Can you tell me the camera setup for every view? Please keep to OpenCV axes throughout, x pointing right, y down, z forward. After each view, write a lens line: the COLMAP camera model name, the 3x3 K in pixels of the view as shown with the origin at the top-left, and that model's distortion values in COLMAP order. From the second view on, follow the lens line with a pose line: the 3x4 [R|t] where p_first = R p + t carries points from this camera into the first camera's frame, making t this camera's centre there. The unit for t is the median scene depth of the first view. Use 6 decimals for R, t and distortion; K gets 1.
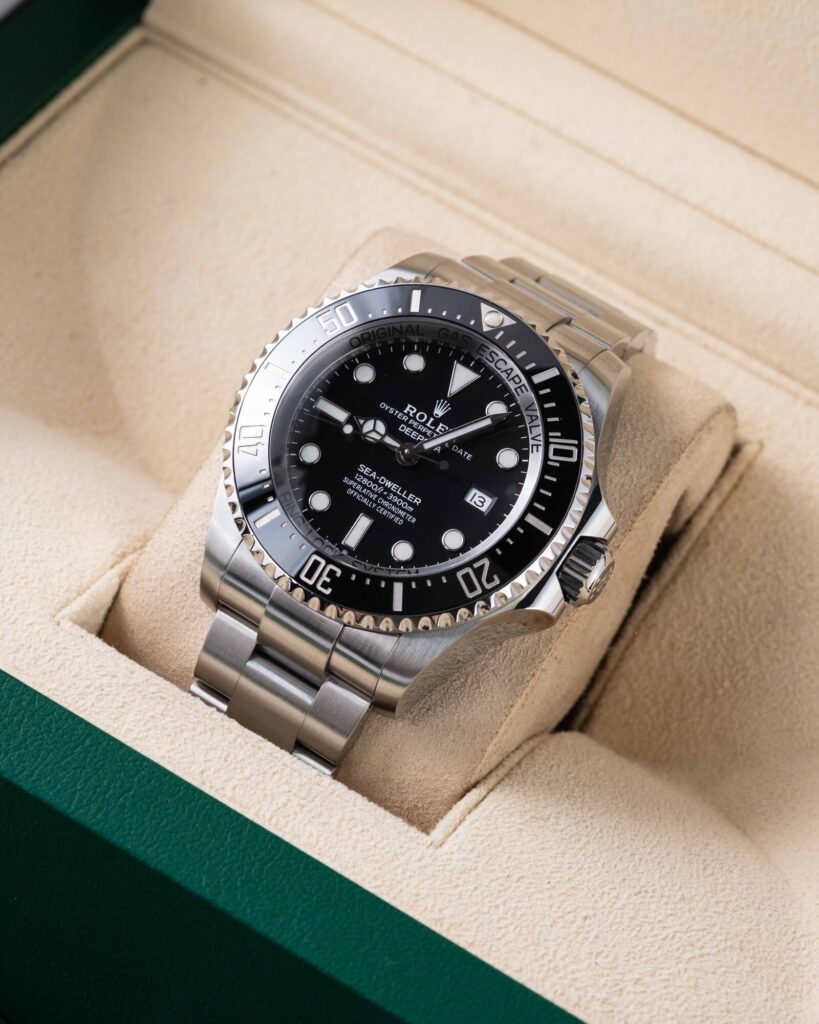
lens RADIAL K [[4120.4, 0, 409.5], [0, 4120.4, 512.0], [0, 0, 1]] dist [0.148623, 6.001694]
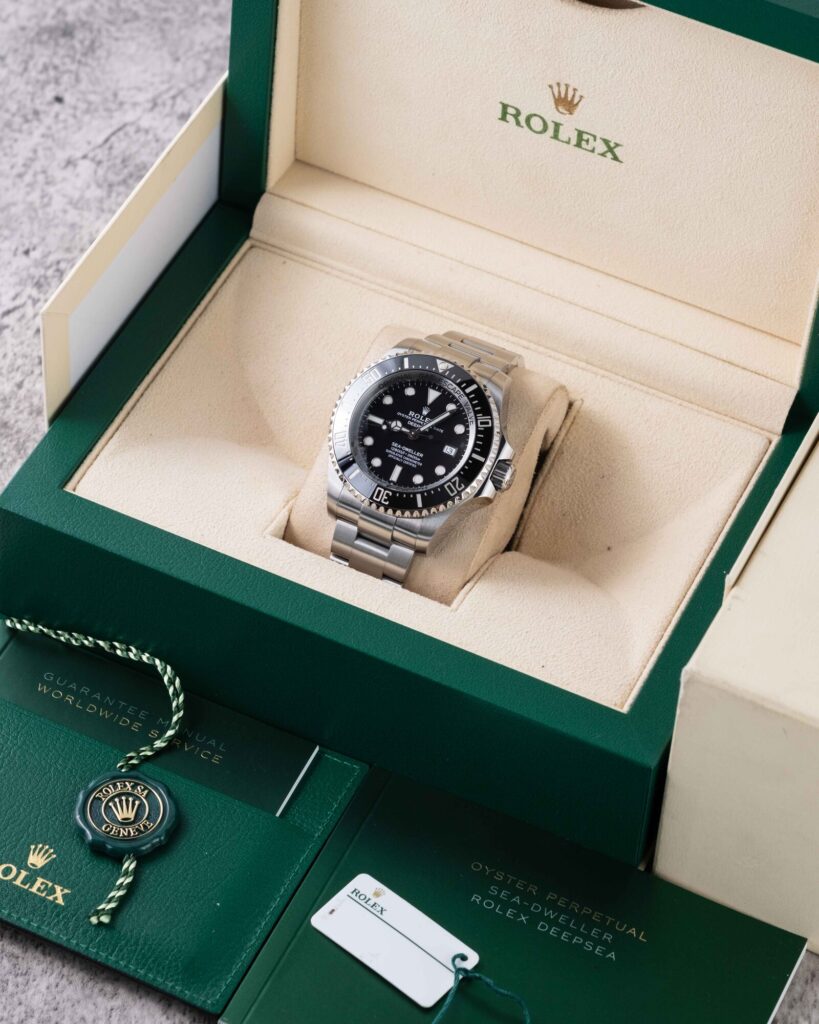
lens RADIAL K [[4120.4, 0, 409.5], [0, 4120.4, 512.0], [0, 0, 1]] dist [0.148623, 6.001694]
pose [[0.988062, -0.153921, -0.006411, 0.004952], [0.154027, 0.987818, 0.022178, -0.021845], [0.002920, -0.022901, 0.999733, -1.142132]]
